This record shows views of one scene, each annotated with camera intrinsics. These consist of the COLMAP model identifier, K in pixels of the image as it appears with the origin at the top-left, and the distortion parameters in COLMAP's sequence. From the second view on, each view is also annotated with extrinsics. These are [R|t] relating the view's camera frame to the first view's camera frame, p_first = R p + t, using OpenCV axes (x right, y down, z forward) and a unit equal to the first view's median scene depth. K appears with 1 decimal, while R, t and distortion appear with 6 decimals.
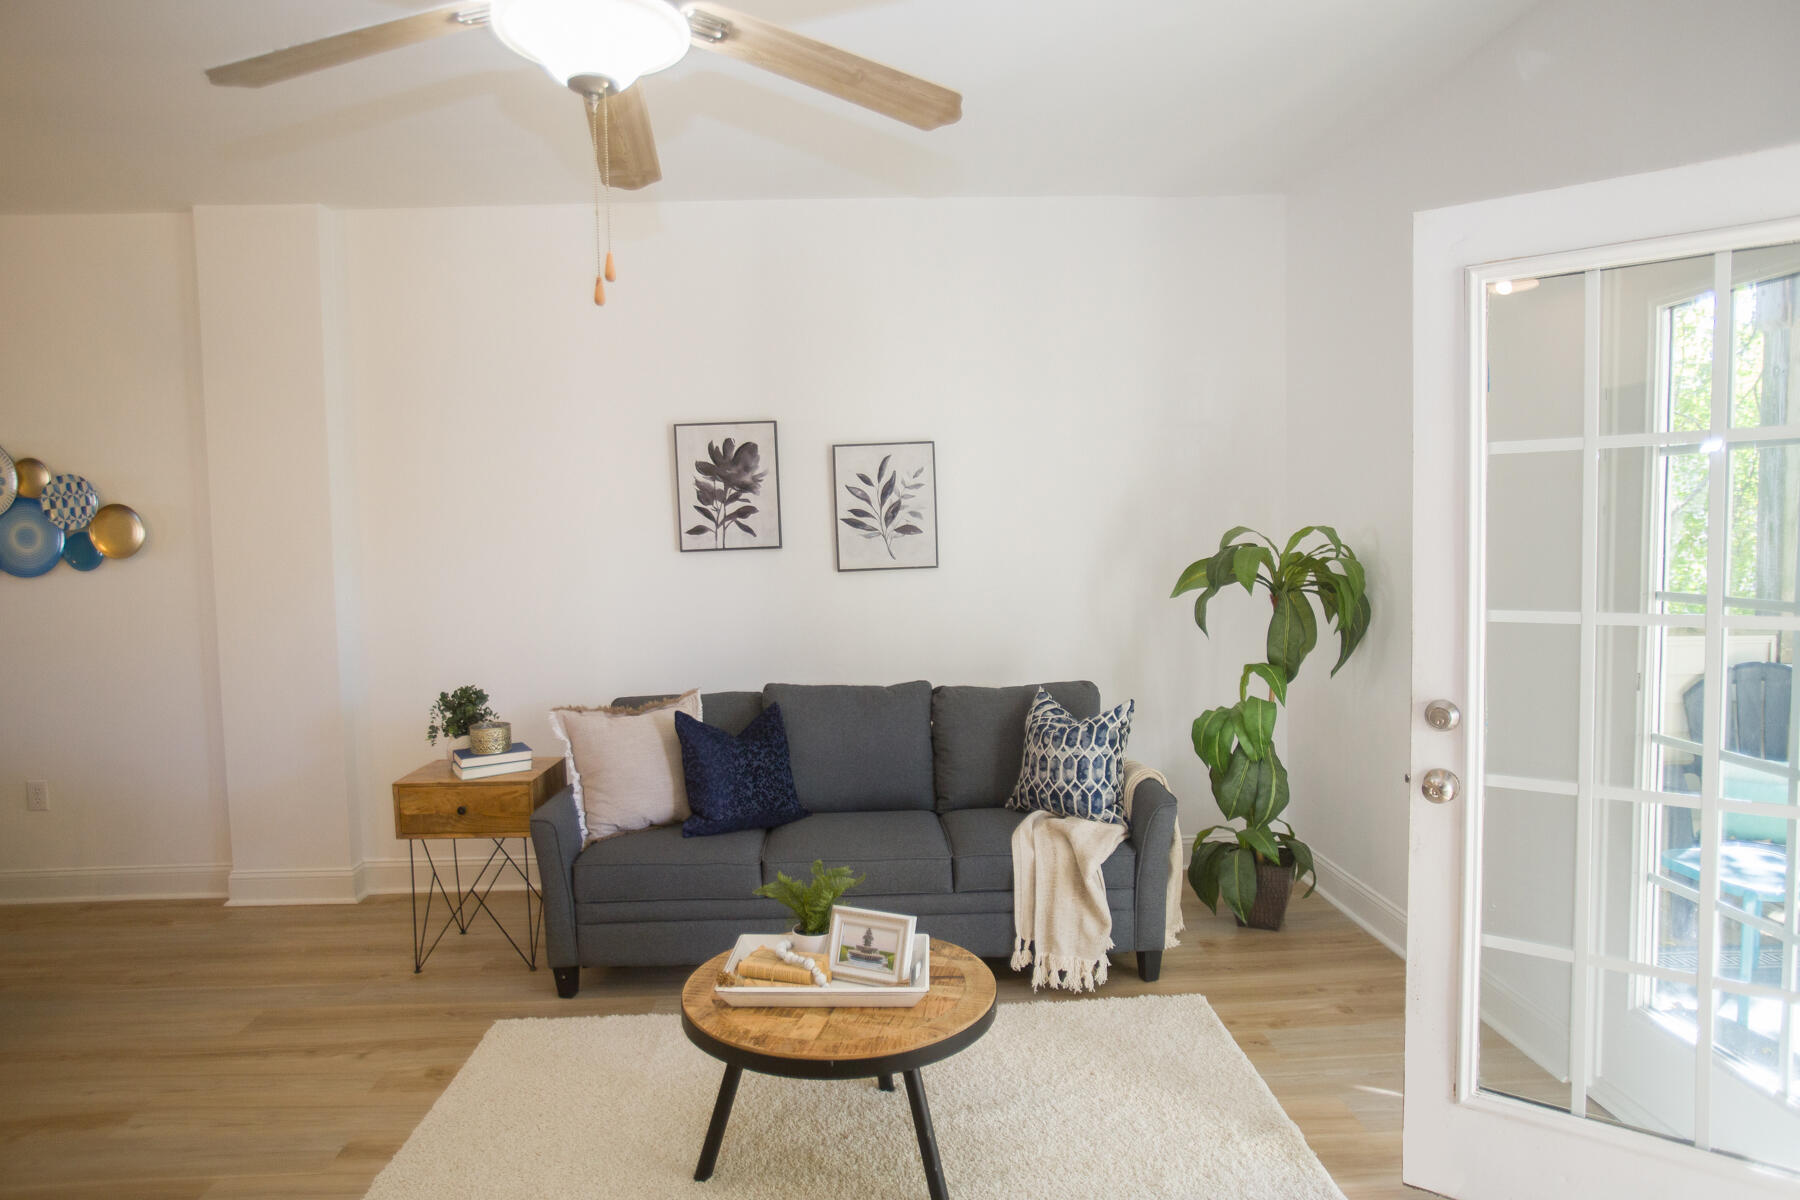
lens RADIAL K [[1095.3, 0, 885.3], [0, 1095.3, 608.0], [0, 0, 1]] dist [-0.031625, 0.011037]
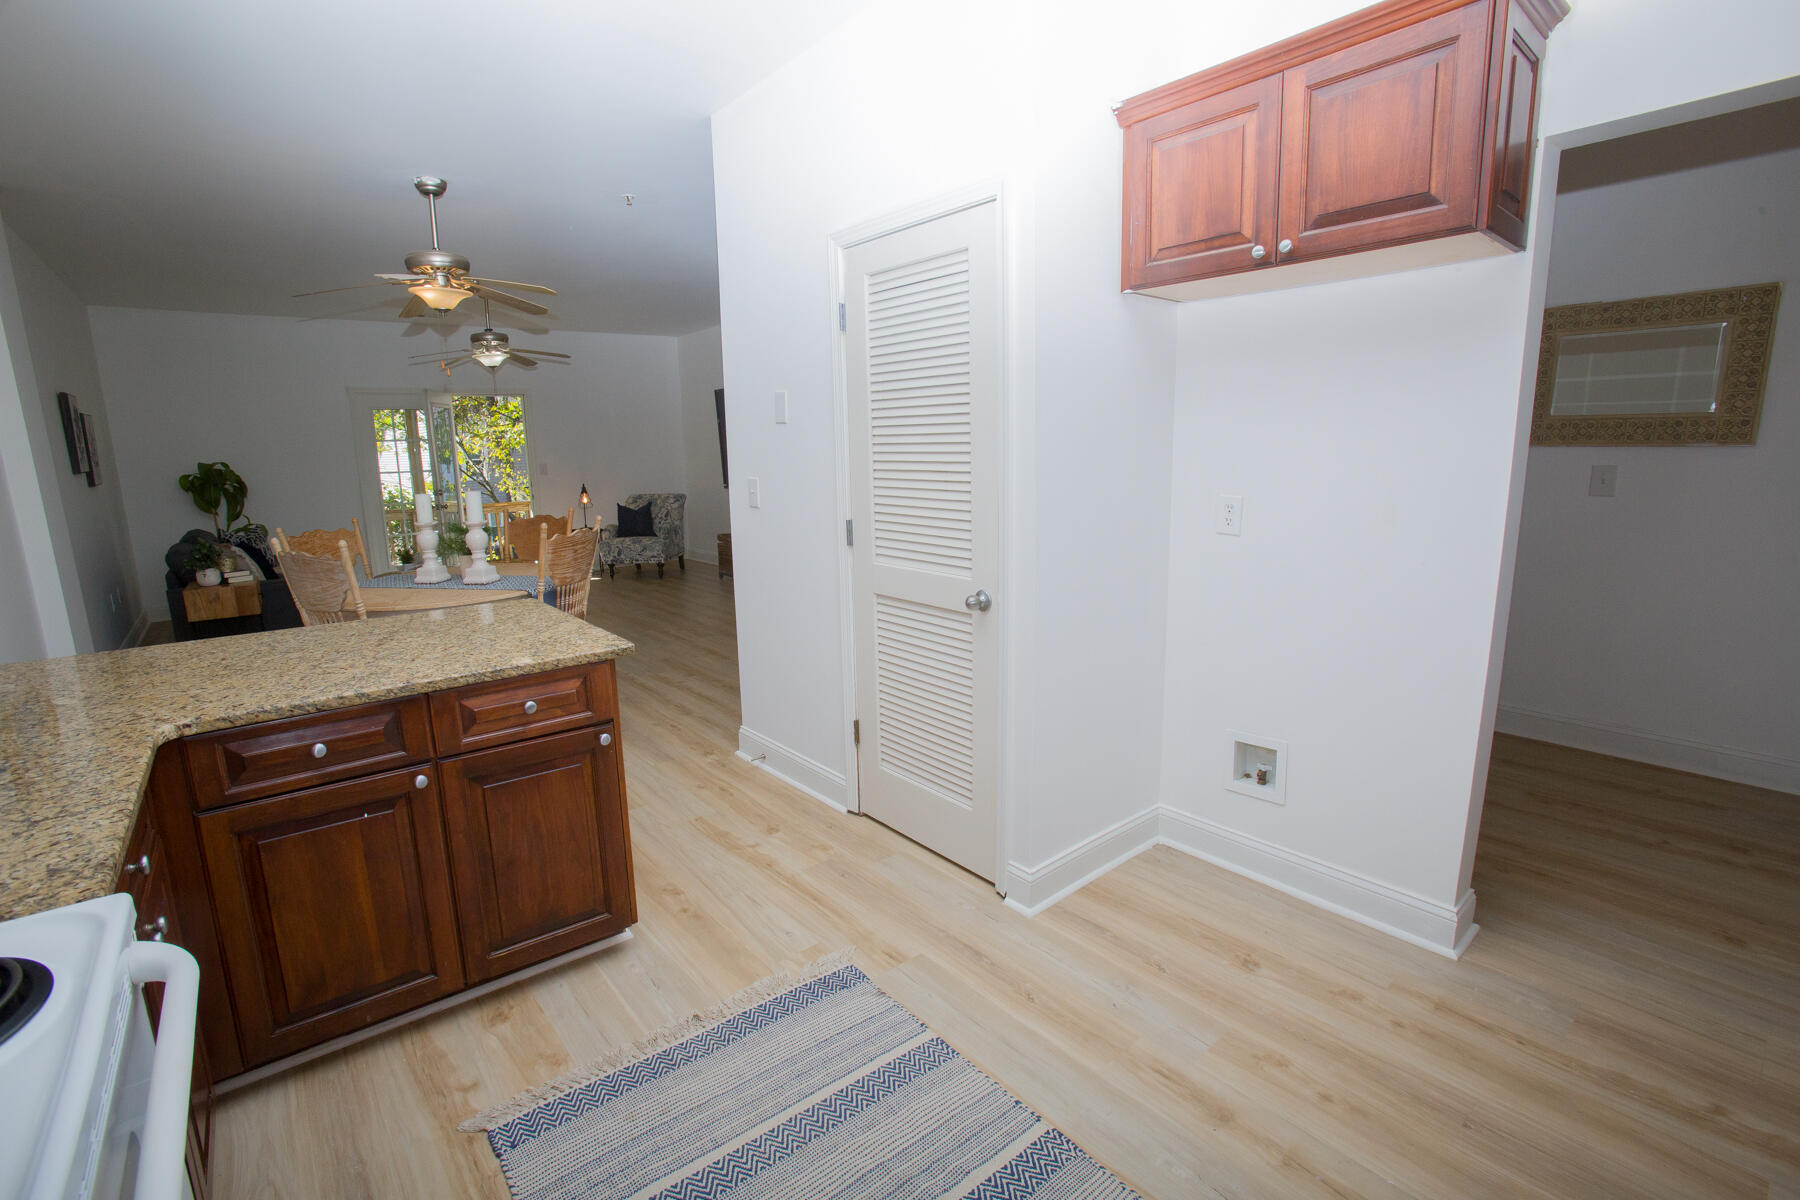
lens RADIAL K [[823.9, 0, 888.7], [0, 823.9, 596.5], [0, 0, 1]] dist [-0.059887, 0.017938]
pose [[-0.610578, -0.108824, 0.784444, -2.112450], [0.097590, 0.972626, 0.210890, -0.005933], [-0.785920, 0.205319, -0.583244, 0.892577]]
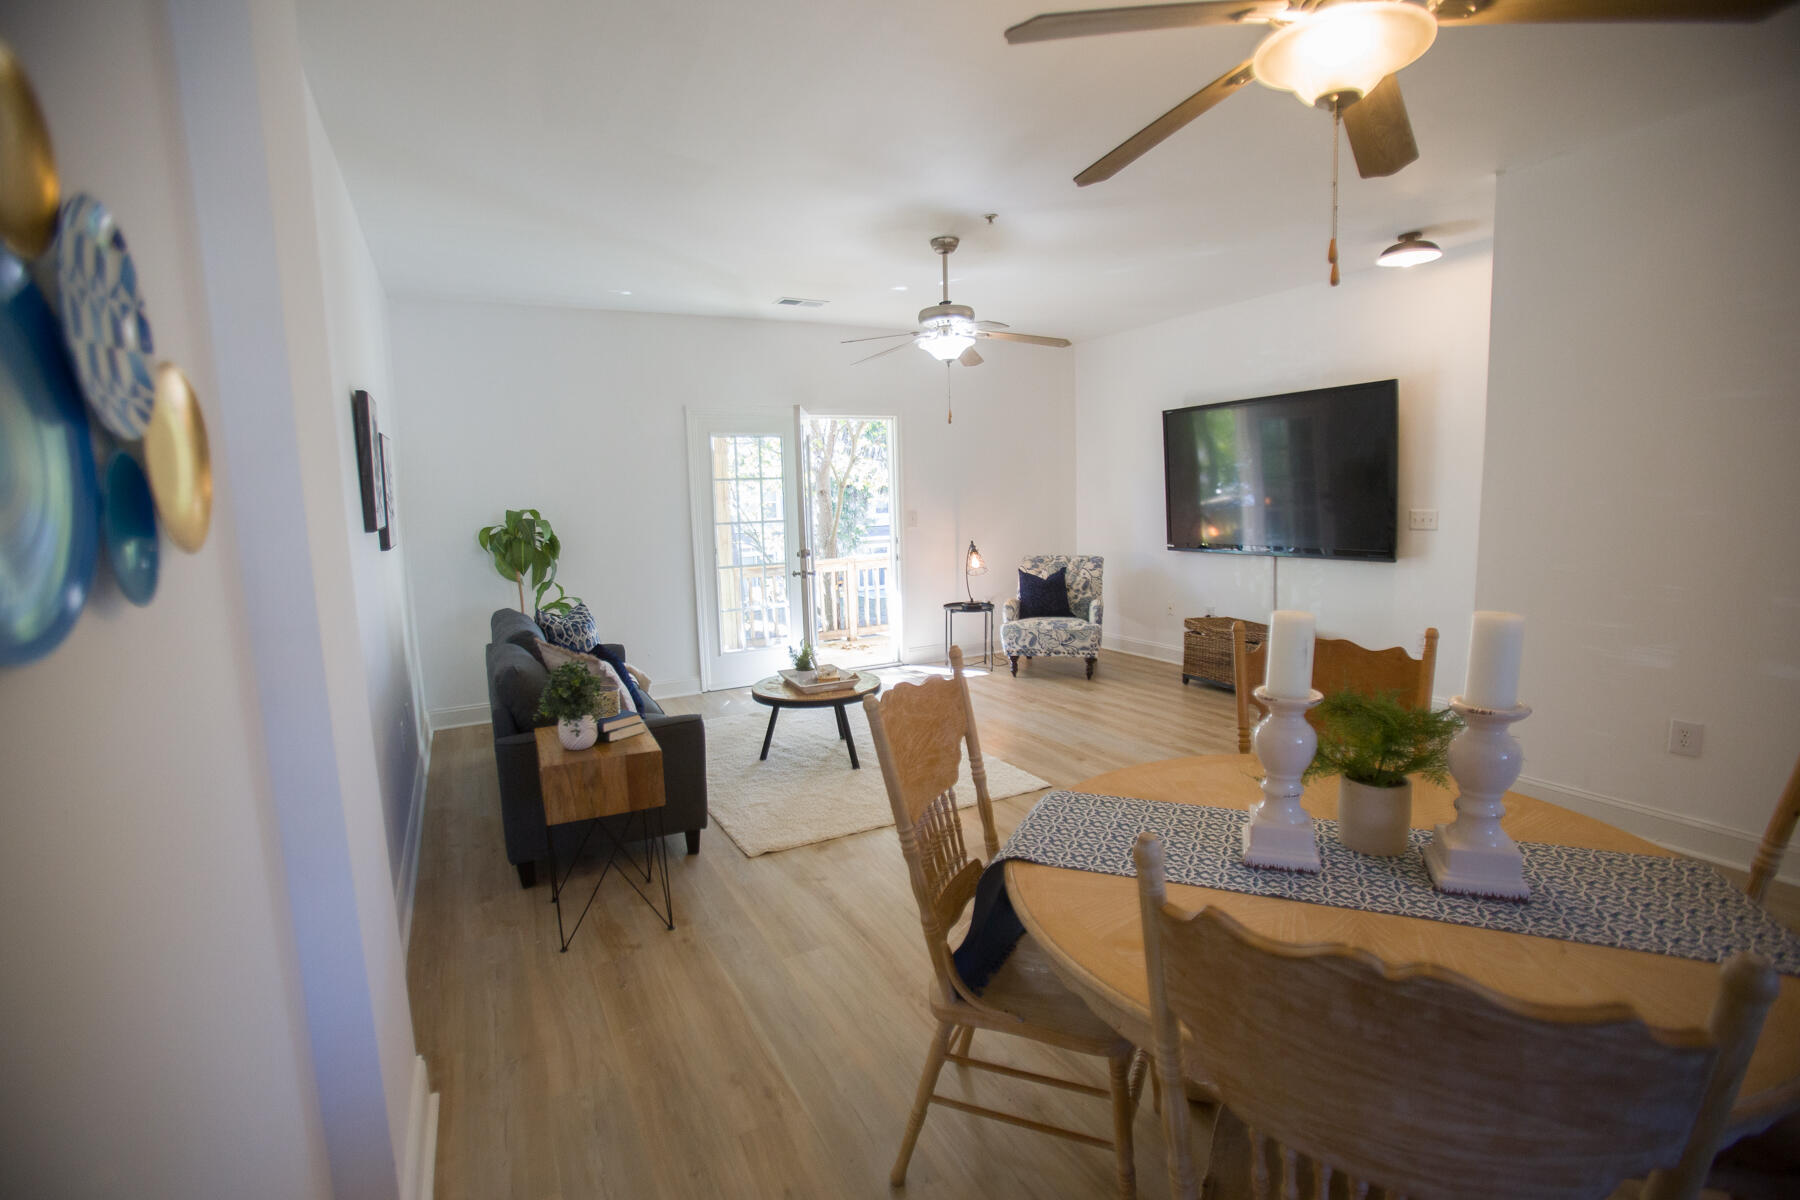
lens RADIAL K [[823.9, 0, 888.6], [0, 823.9, 597.1], [0, 0, 1]] dist [-0.059887, 0.017938]
pose [[-0.442765, -0.075507, 0.893453, -1.124713], [0.108662, 0.984585, 0.137058, -0.049423], [-0.890029, 0.157769, -0.427735, 1.046699]]
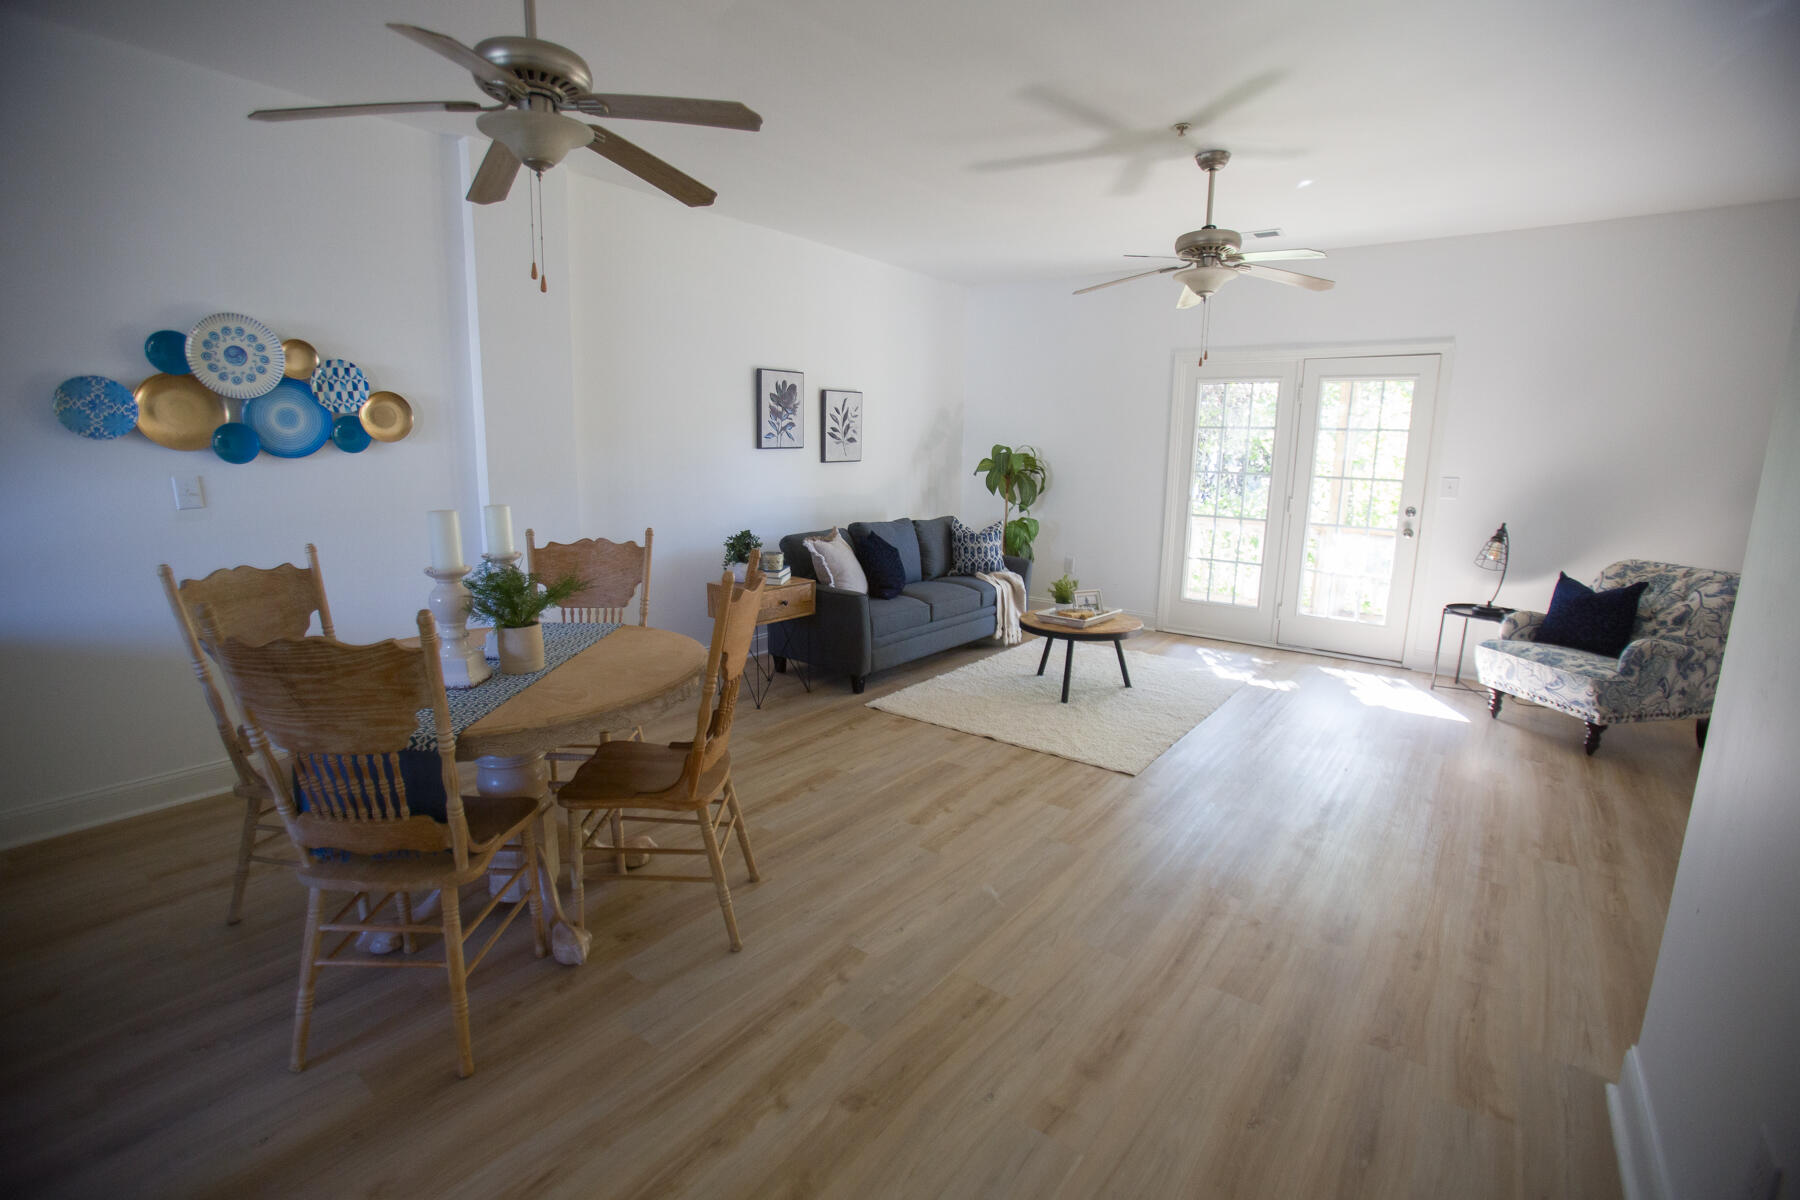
lens RADIAL K [[823.9, 0, 889.2], [0, 823.9, 598.2], [0, 0, 1]] dist [-0.059887, 0.017938]
pose [[0.629497, -0.110549, 0.769099, -1.173981], [0.029711, 0.992528, 0.118347, 0.034093], [-0.776435, -0.051648, 0.628077, 0.091255]]
